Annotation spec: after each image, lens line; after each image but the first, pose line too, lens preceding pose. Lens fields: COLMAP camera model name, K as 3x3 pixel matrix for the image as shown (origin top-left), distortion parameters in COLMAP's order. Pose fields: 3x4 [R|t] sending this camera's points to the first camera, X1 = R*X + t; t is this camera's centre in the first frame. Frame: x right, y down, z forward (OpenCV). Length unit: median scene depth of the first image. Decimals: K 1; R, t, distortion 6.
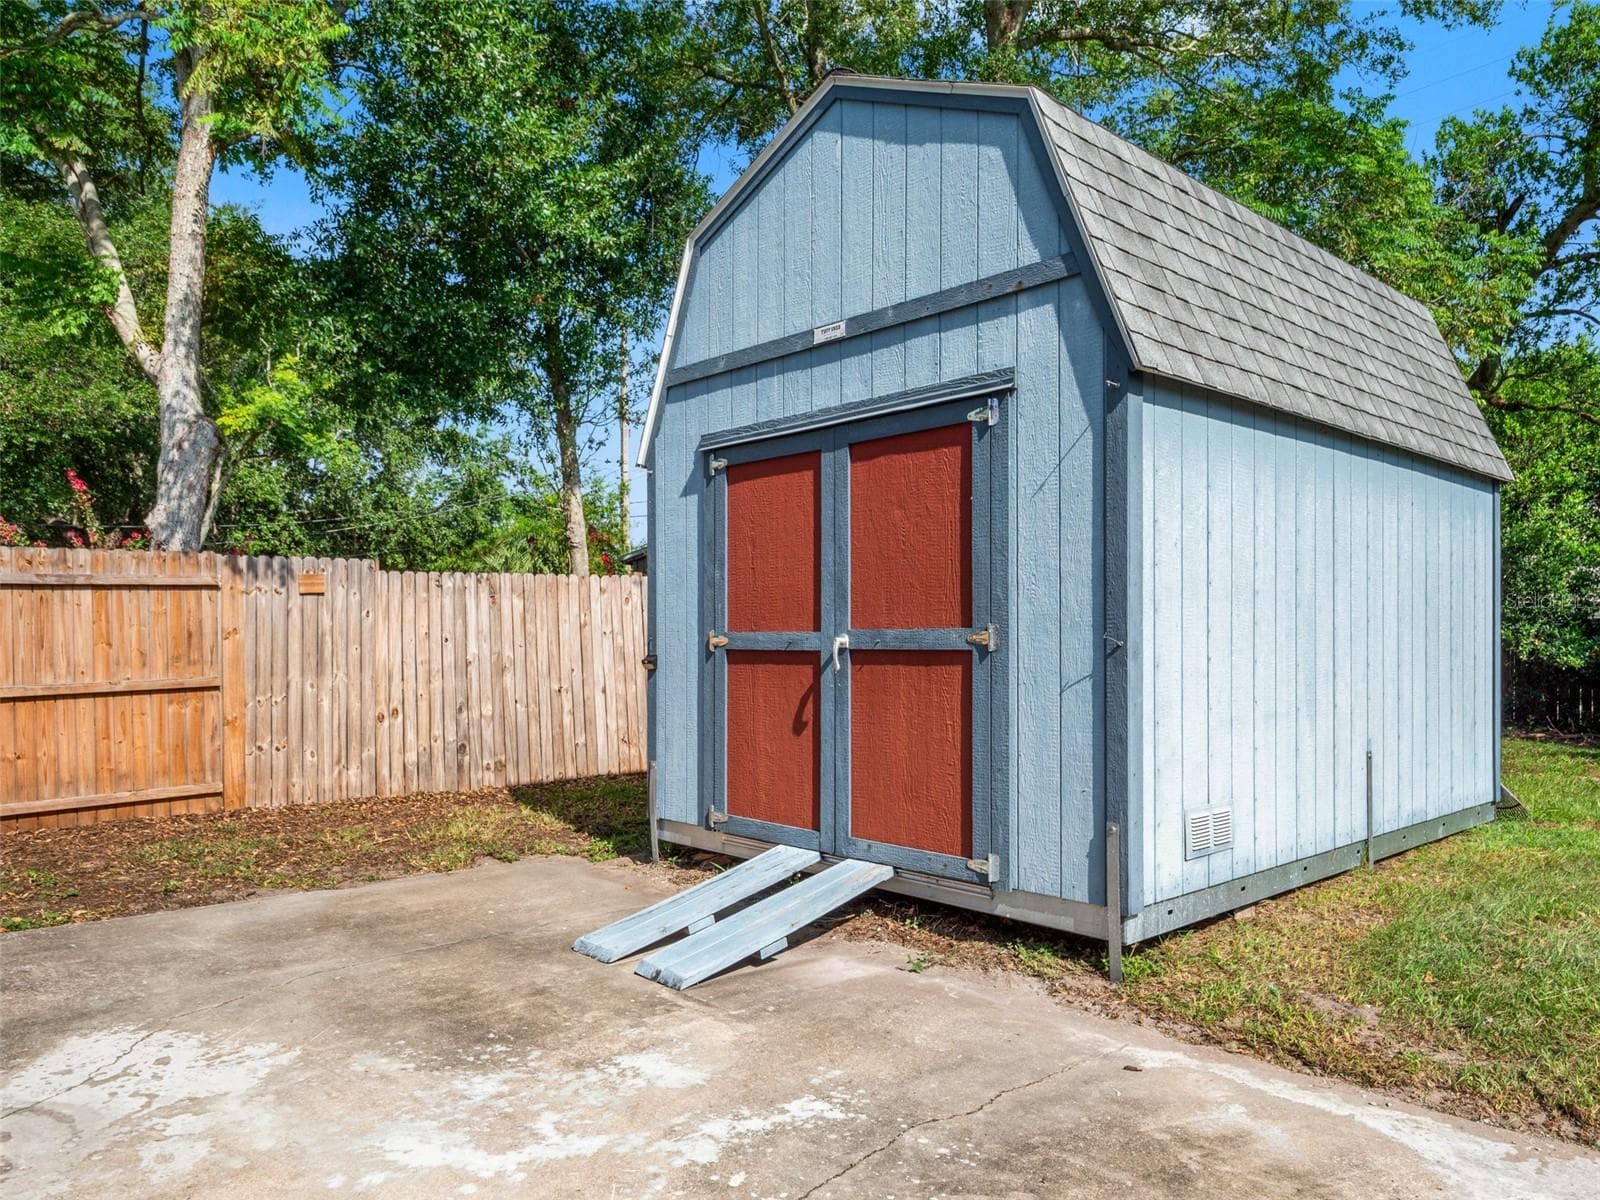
lens RADIAL K [[1186.9, 0, 800.0], [0, 1186.9, 600.0], [0, 0, 1]] dist [0.087963, -0.127376]
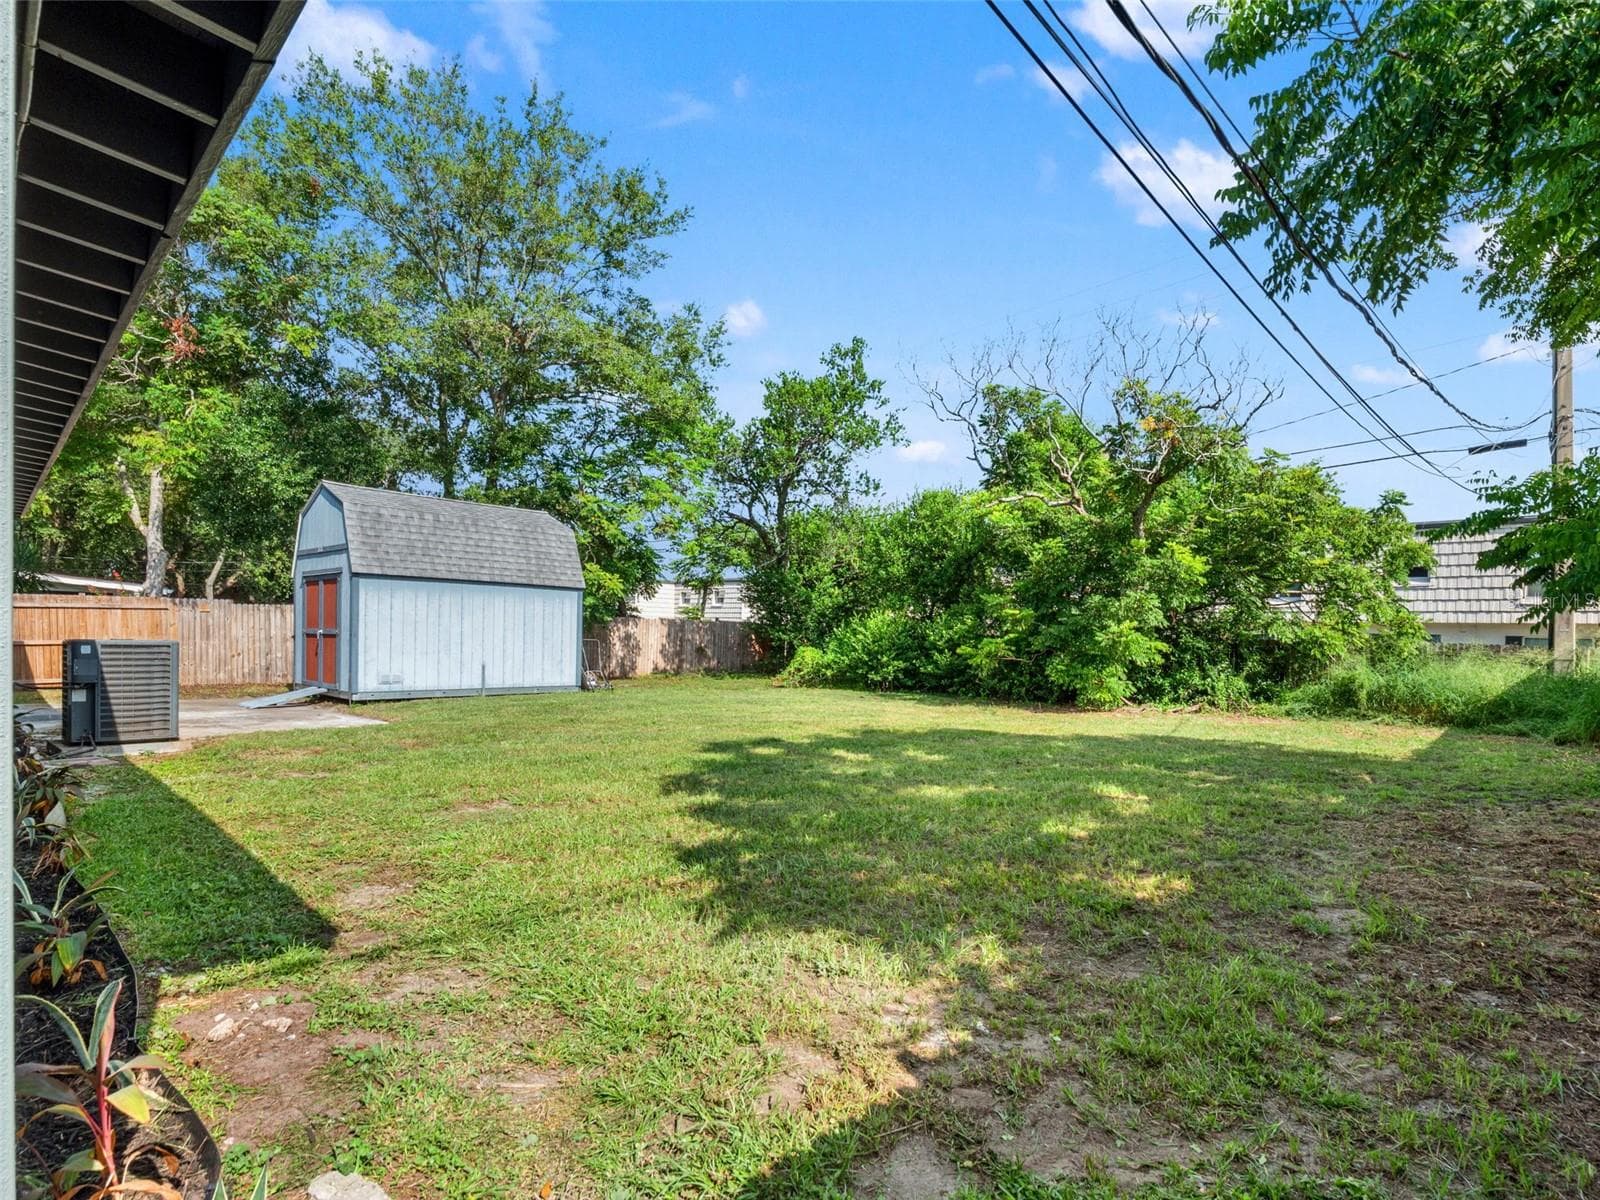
lens RADIAL K [[826.5, 0, 810.3], [0, 826.5, 604.7], [0, 0, 1]] dist [-0.002529, -0.001183]
pose [[0.991941, 0.021670, 0.124835, 0.817833], [-0.021612, 0.999765, -0.001821, -0.052200], [-0.124845, -0.000892, 0.992176, -1.185184]]
